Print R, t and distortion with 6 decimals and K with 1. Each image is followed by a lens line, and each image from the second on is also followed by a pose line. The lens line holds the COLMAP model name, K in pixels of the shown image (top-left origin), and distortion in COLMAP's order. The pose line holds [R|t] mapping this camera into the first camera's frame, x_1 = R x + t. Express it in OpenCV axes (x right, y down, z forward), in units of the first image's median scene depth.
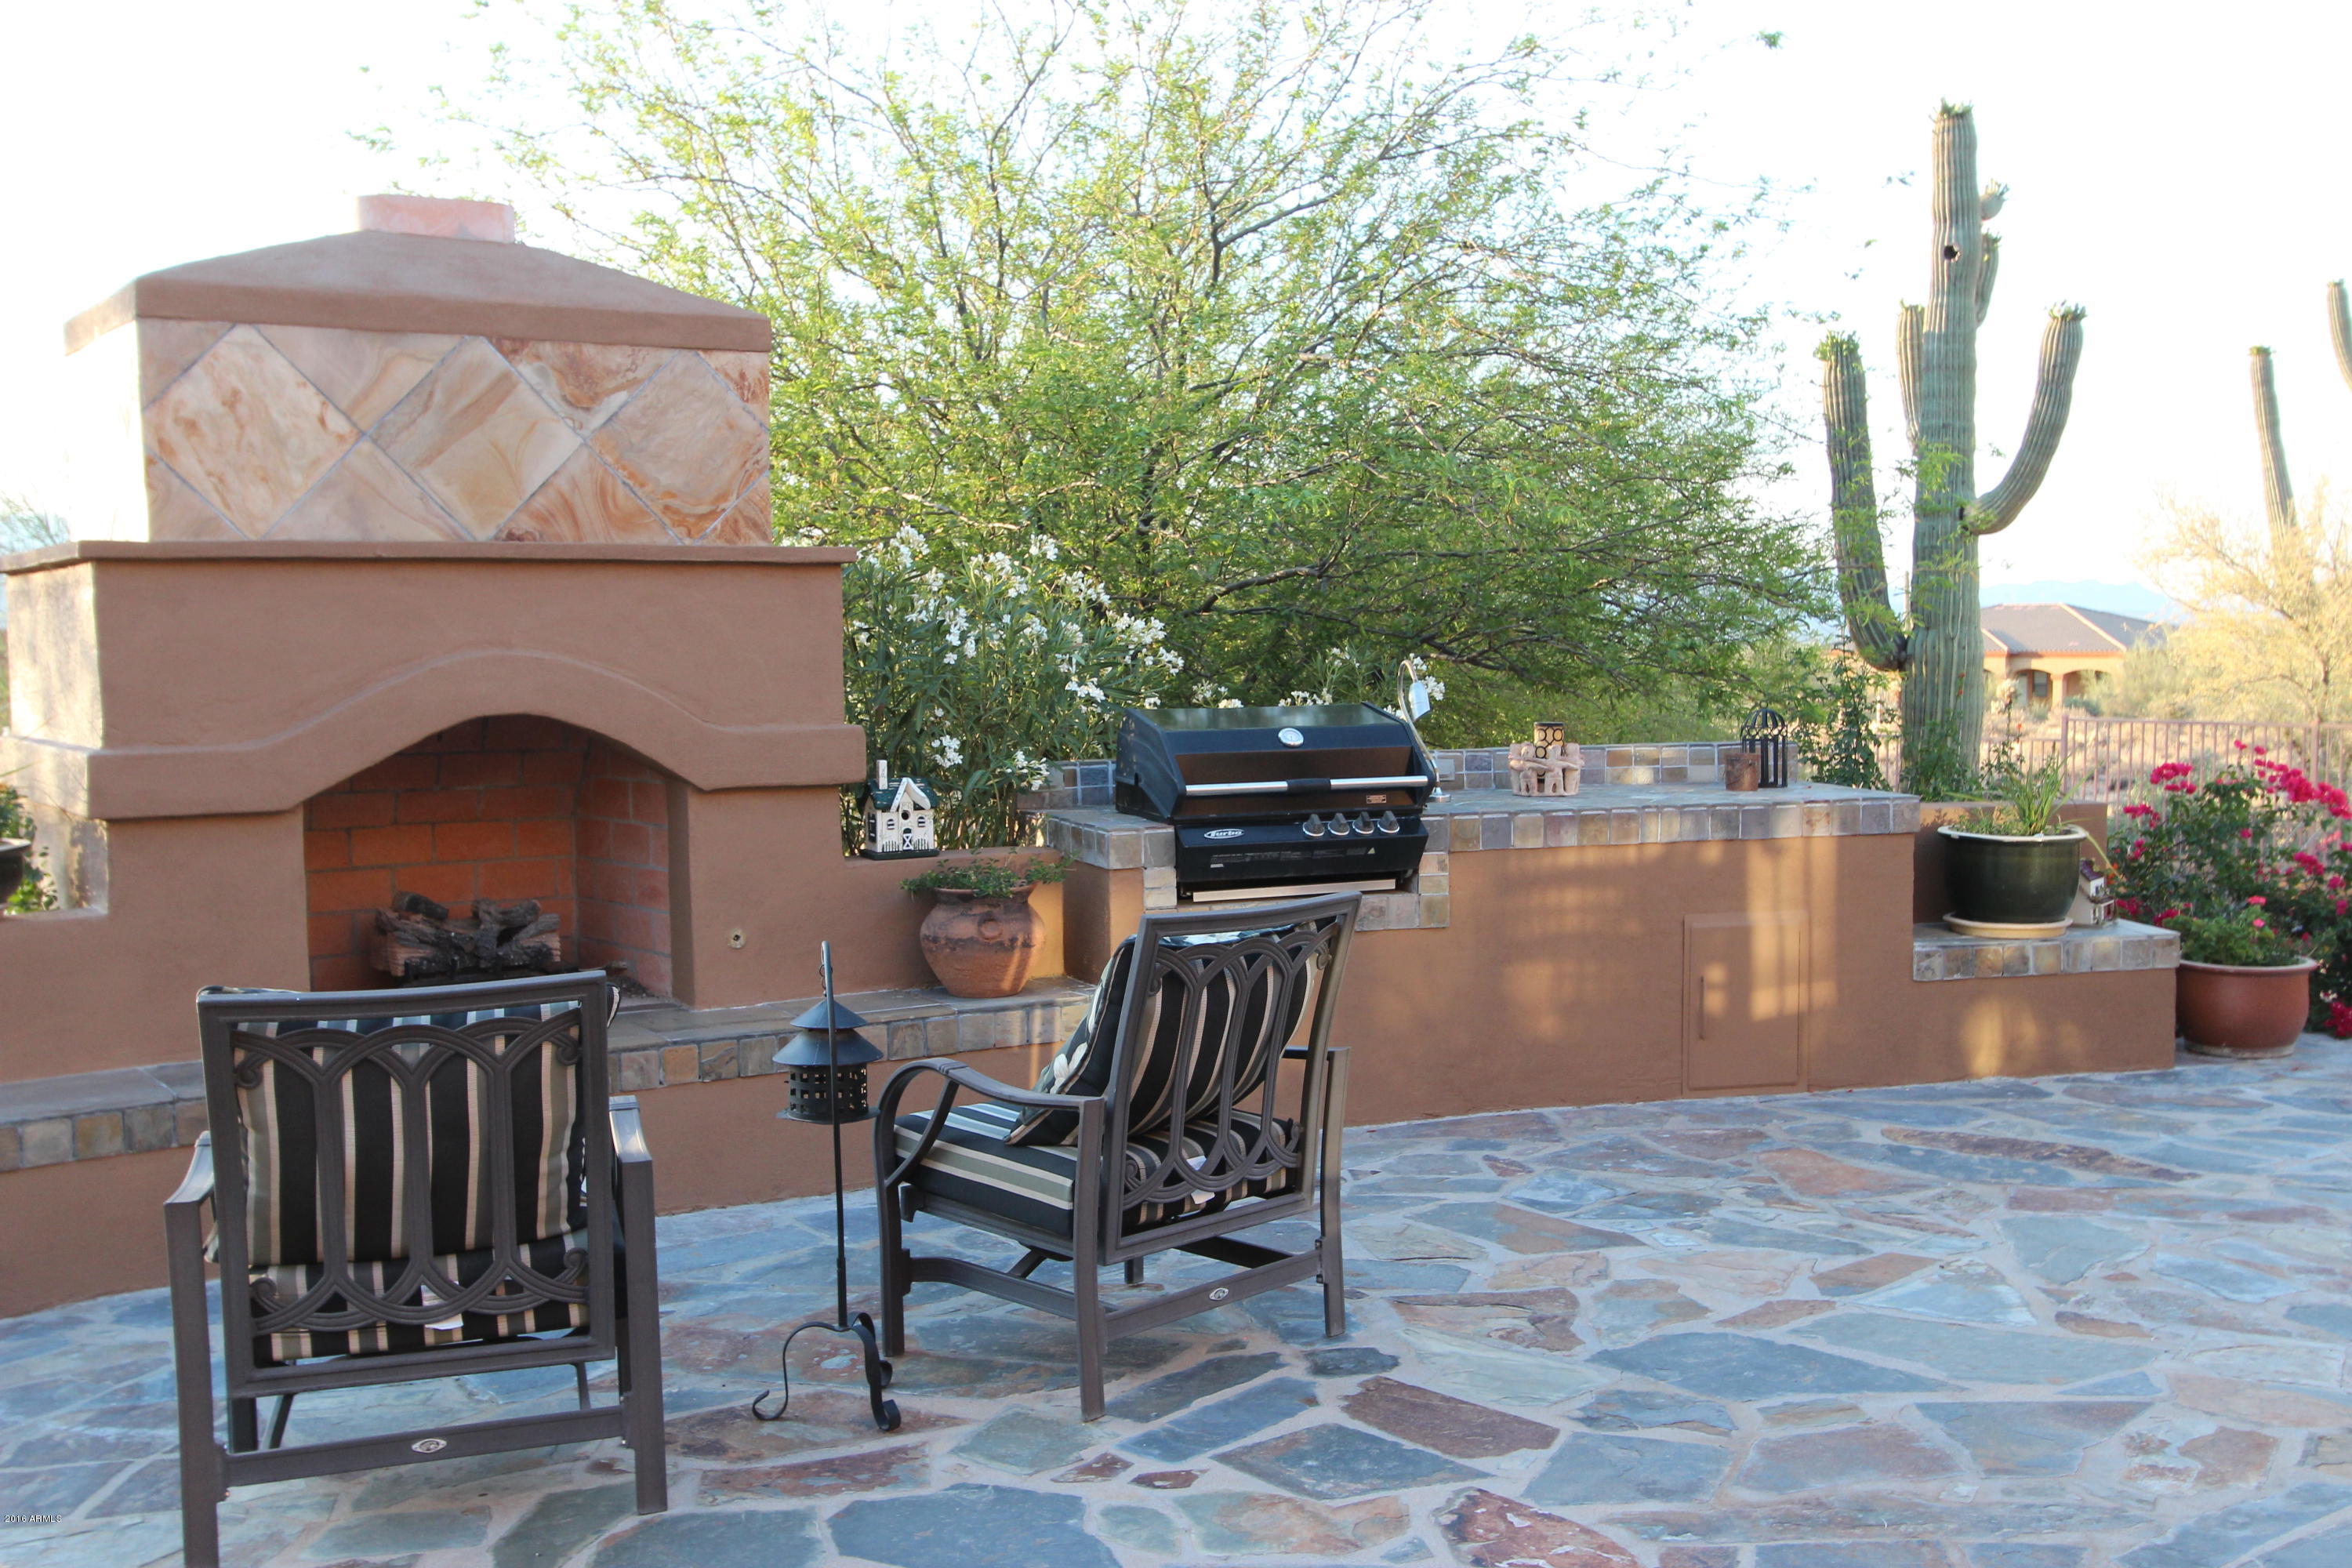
lens RADIAL K [[2248.2, 0, 1181.9], [0, 2248.2, 795.5], [0, 0, 1]] dist [-0.015506, 0.055752]
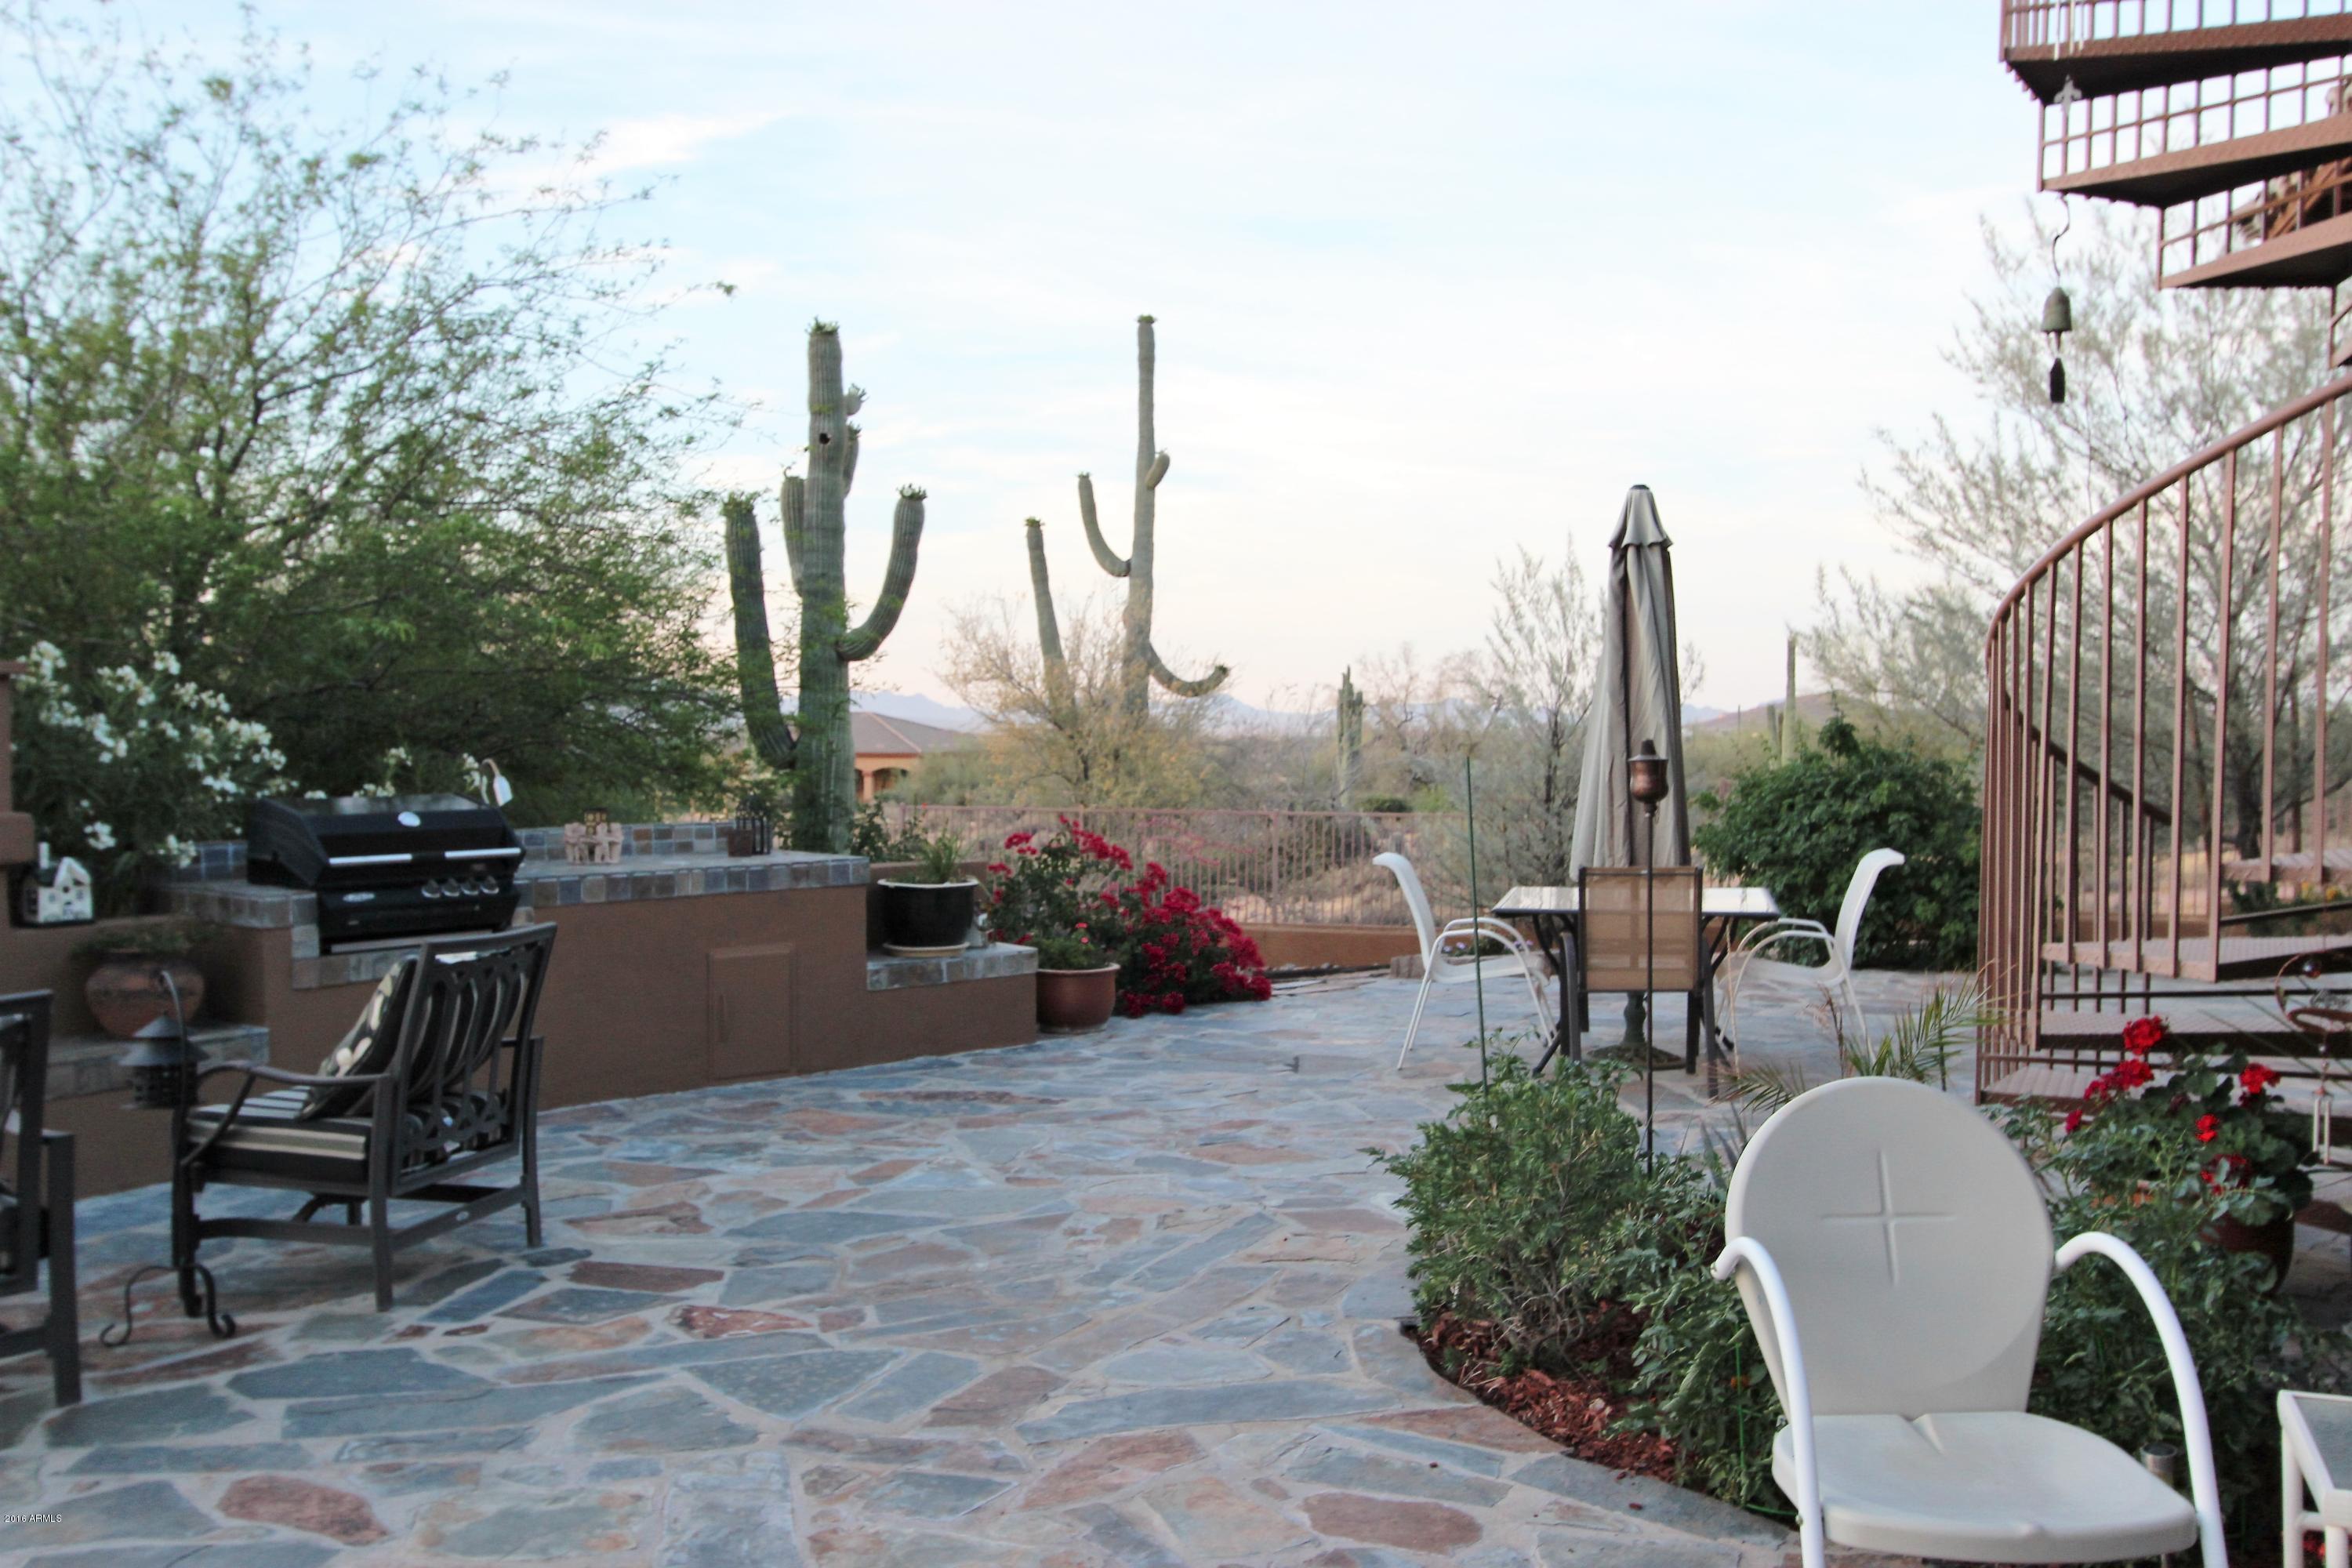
lens RADIAL K [[2033.7, 0, 1186.5], [0, 2033.7, 790.3], [0, 0, 1]] dist [-0.003756, -0.007199]
pose [[0.863835, -0.004963, 0.503750, -0.168595], [0.027598, 0.998916, -0.037484, 0.014140], [-0.503018, 0.046282, 0.863036, -0.234127]]
